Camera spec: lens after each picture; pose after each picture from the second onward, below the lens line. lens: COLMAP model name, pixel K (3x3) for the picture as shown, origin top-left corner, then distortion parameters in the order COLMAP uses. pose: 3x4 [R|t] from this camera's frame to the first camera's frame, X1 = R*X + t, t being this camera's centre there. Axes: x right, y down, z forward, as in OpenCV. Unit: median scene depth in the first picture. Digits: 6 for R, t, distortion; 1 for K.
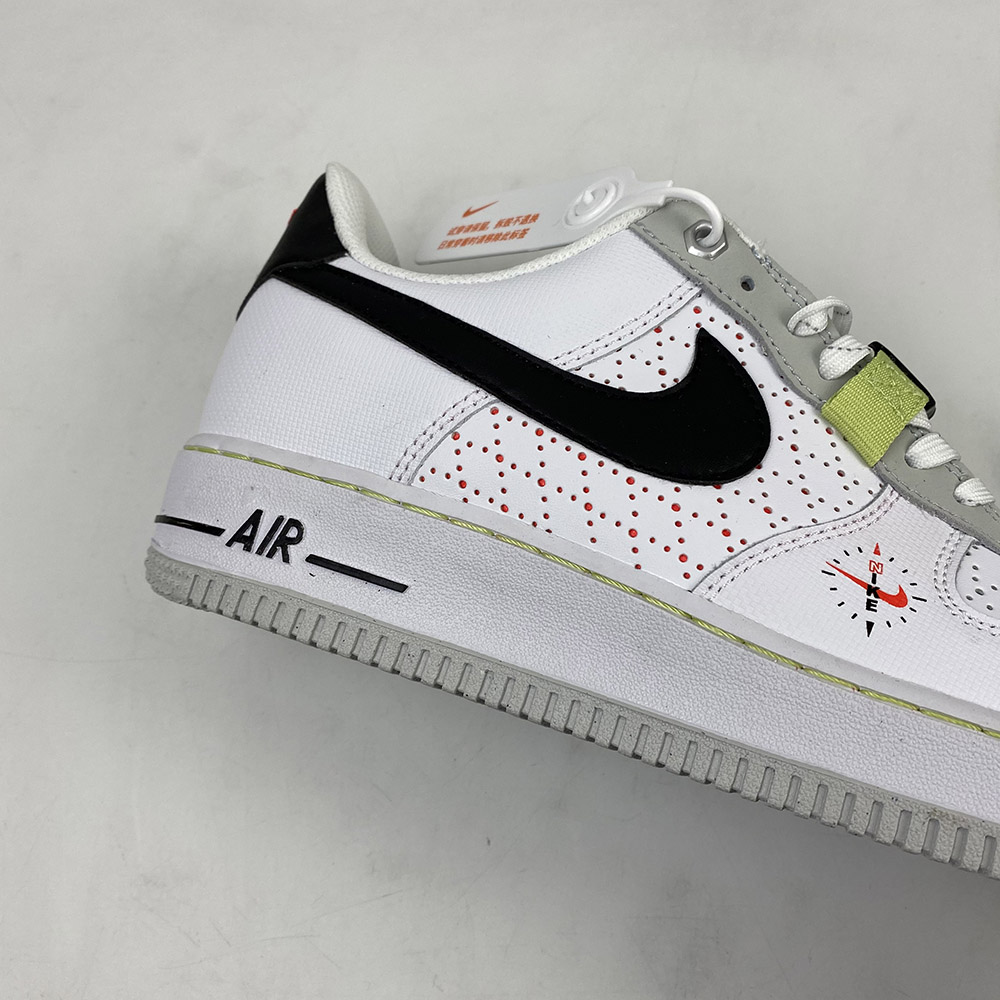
lens RADIAL K [[1056.7, 0, 501.9], [0, 1056.7, 480.9], [0, 0, 1]] dist [0.220055, -0.776684]
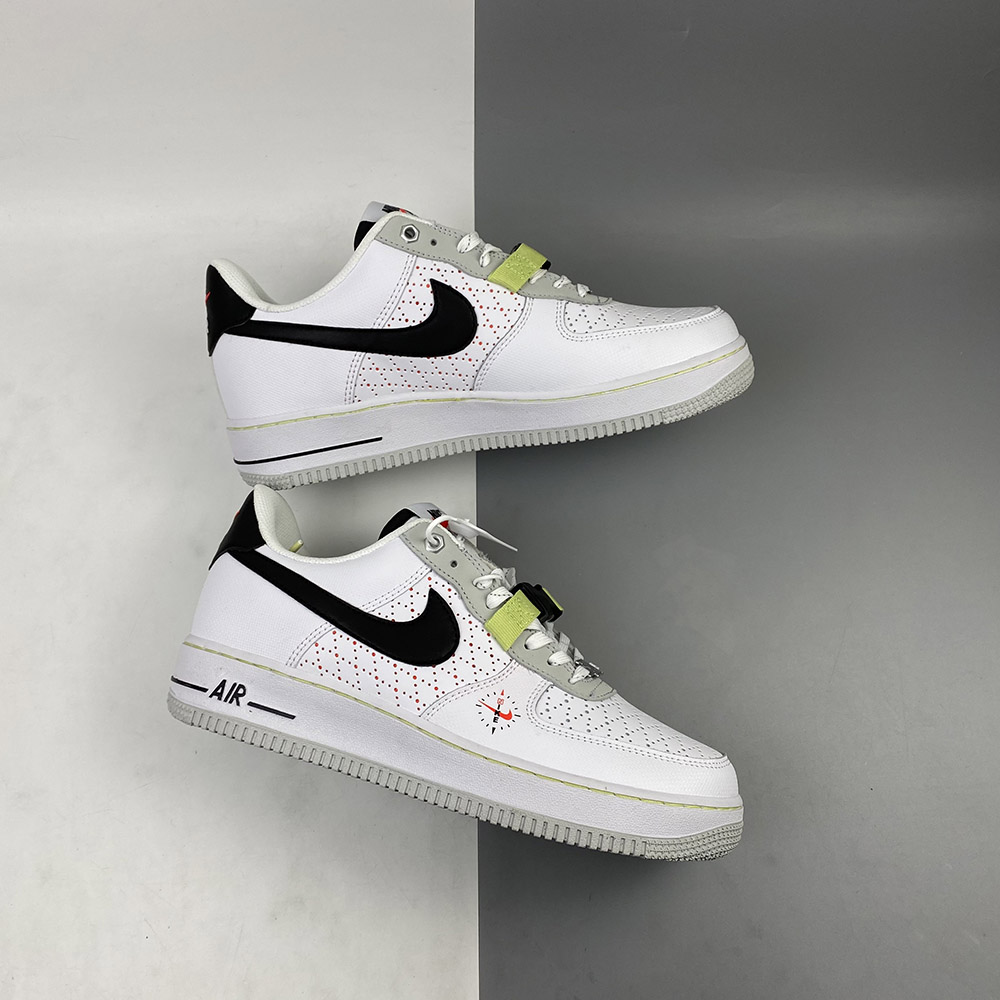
lens RADIAL K [[1056.7, 0, 501.9], [0, 1056.7, 480.9], [0, 0, 1]] dist [0.220055, -0.776684]
pose [[0.998259, -0.030423, 0.050529, 0.234399], [0.030261, 0.999534, 0.003967, -0.374280], [-0.050626, -0.002431, 0.998715, -1.193230]]
